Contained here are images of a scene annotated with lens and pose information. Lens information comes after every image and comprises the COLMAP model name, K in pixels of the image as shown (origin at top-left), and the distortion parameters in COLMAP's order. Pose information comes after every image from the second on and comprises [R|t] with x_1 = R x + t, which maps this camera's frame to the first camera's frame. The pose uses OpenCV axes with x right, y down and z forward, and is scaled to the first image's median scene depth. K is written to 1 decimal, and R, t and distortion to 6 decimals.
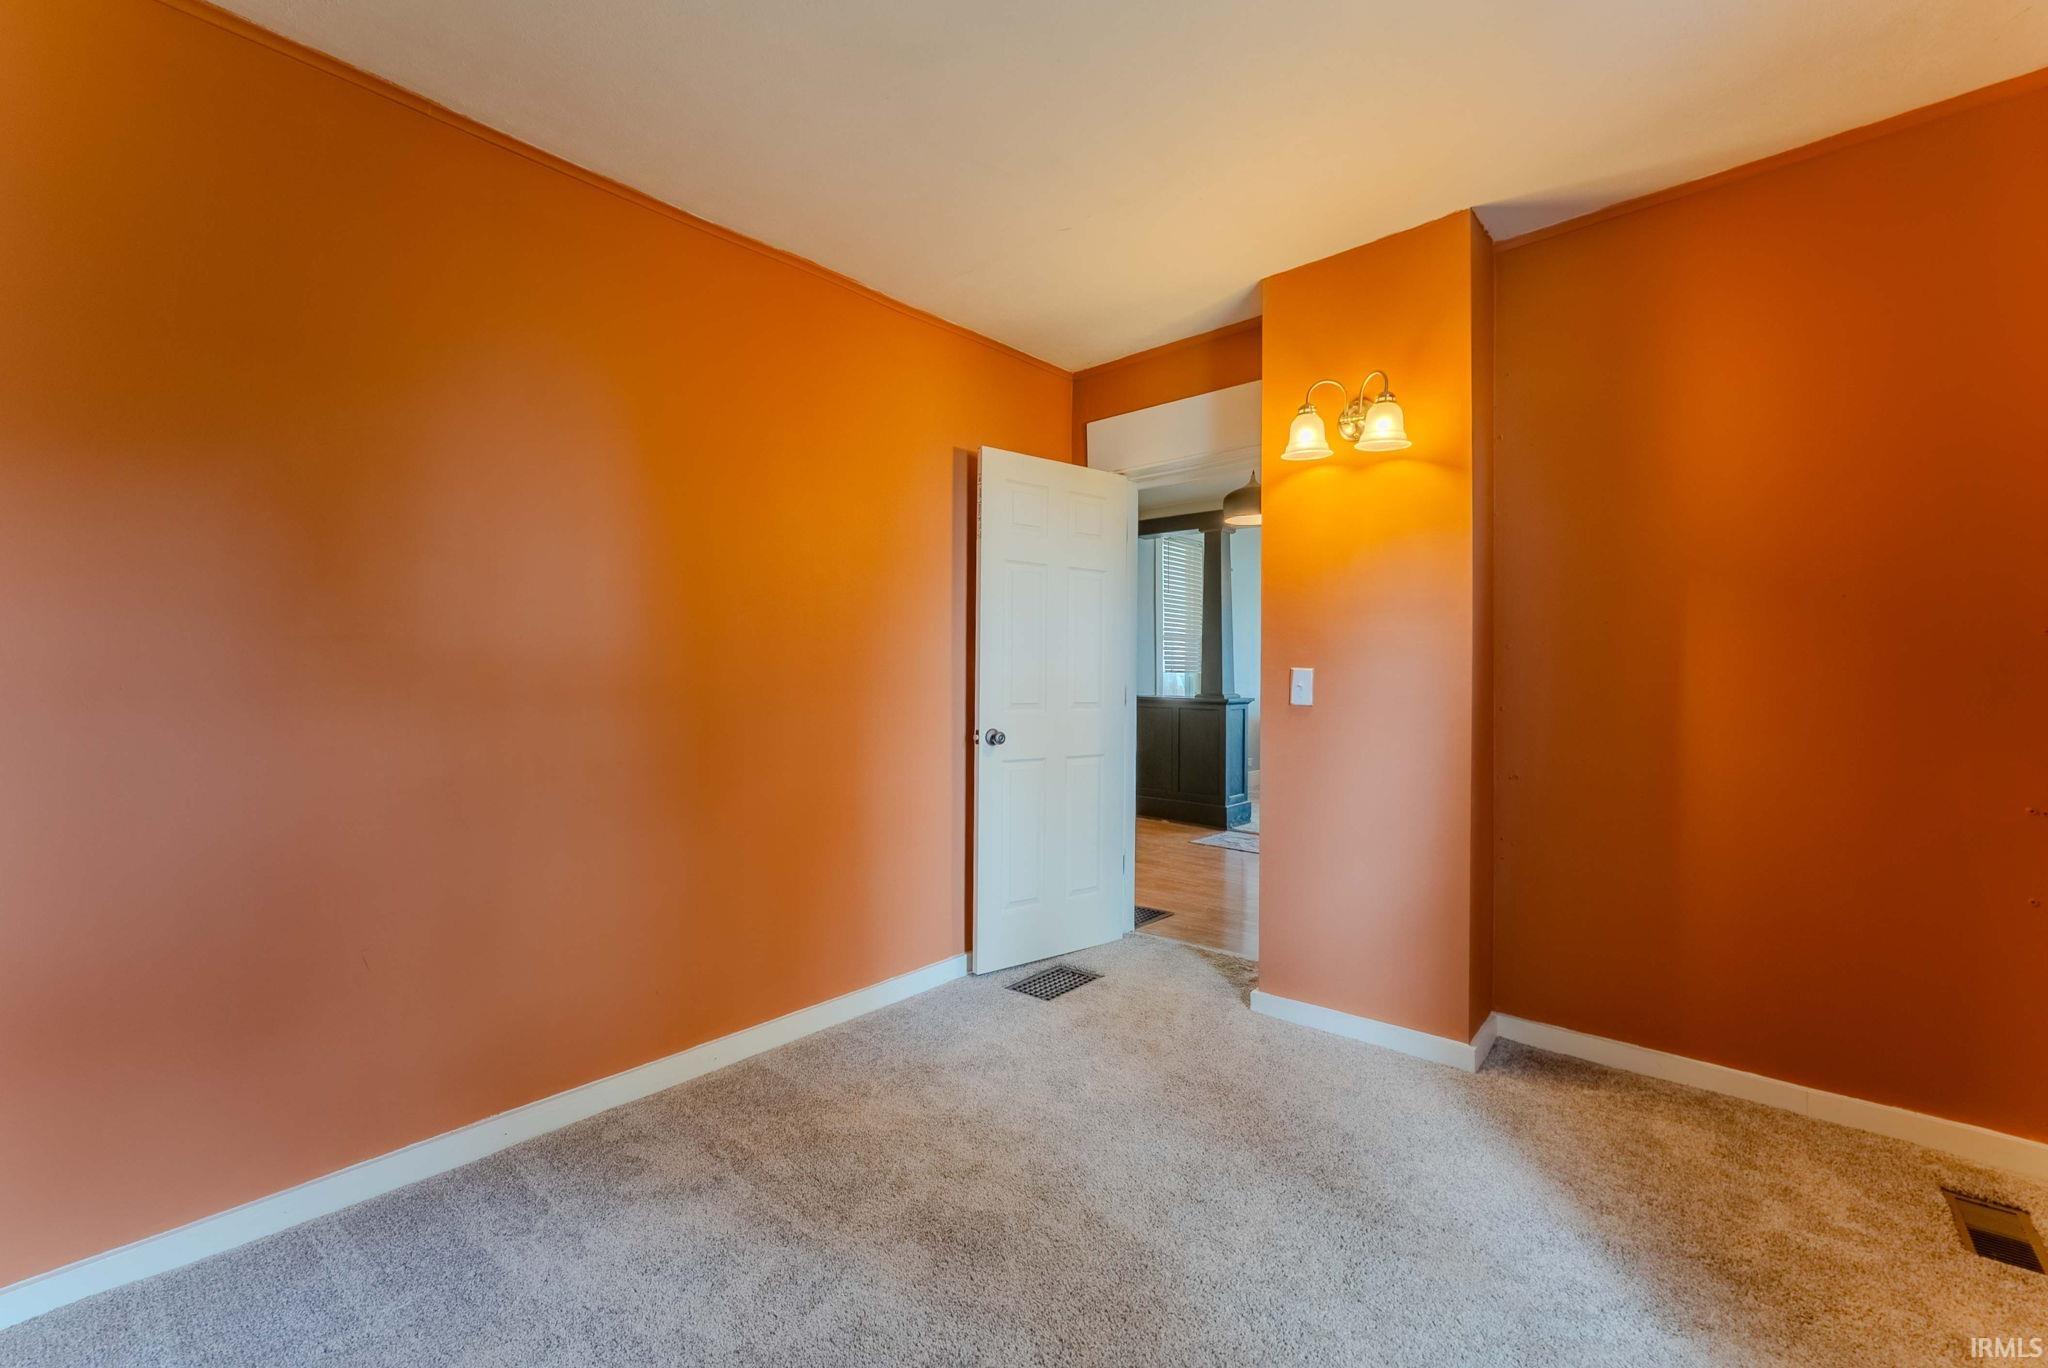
lens RADIAL K [[832.4, 0, 1031.4], [0, 832.4, 671.6], [0, 0, 1]] dist [0.000043, 0.000077]
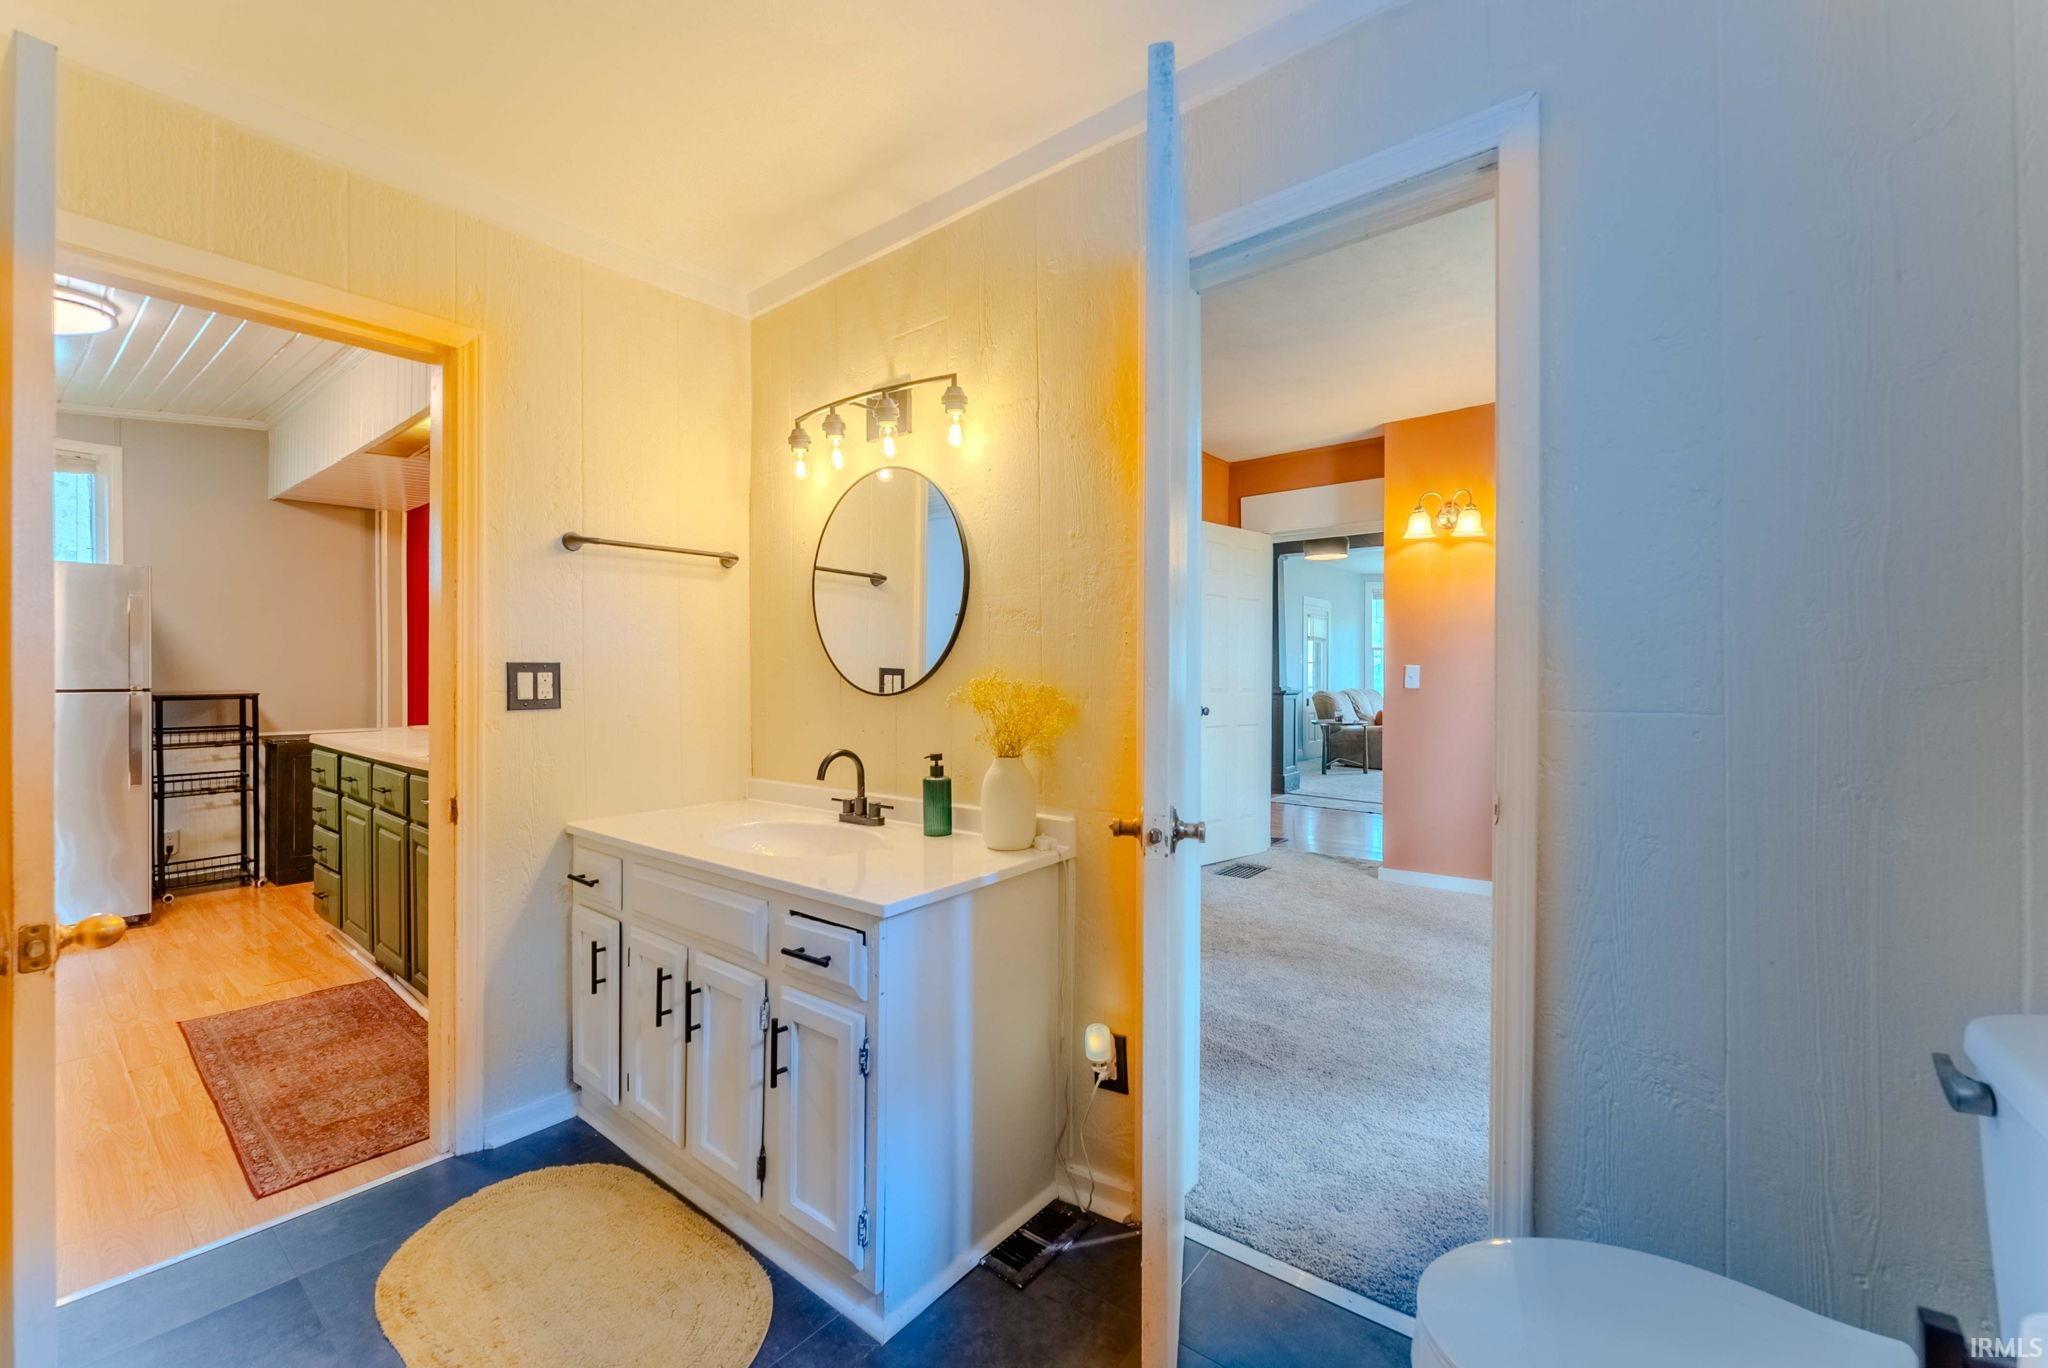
lens RADIAL K [[820.4, 0, 1048.8], [0, 820.4, 673.0], [0, 0, 1]] dist [0.011851, 0.000017]
pose [[0.998105, -0.005576, 0.061273, -0.503606], [0.005510, 0.999984, 0.001252, 0.005189], [-0.061279, -0.000912, 0.998120, -0.585848]]
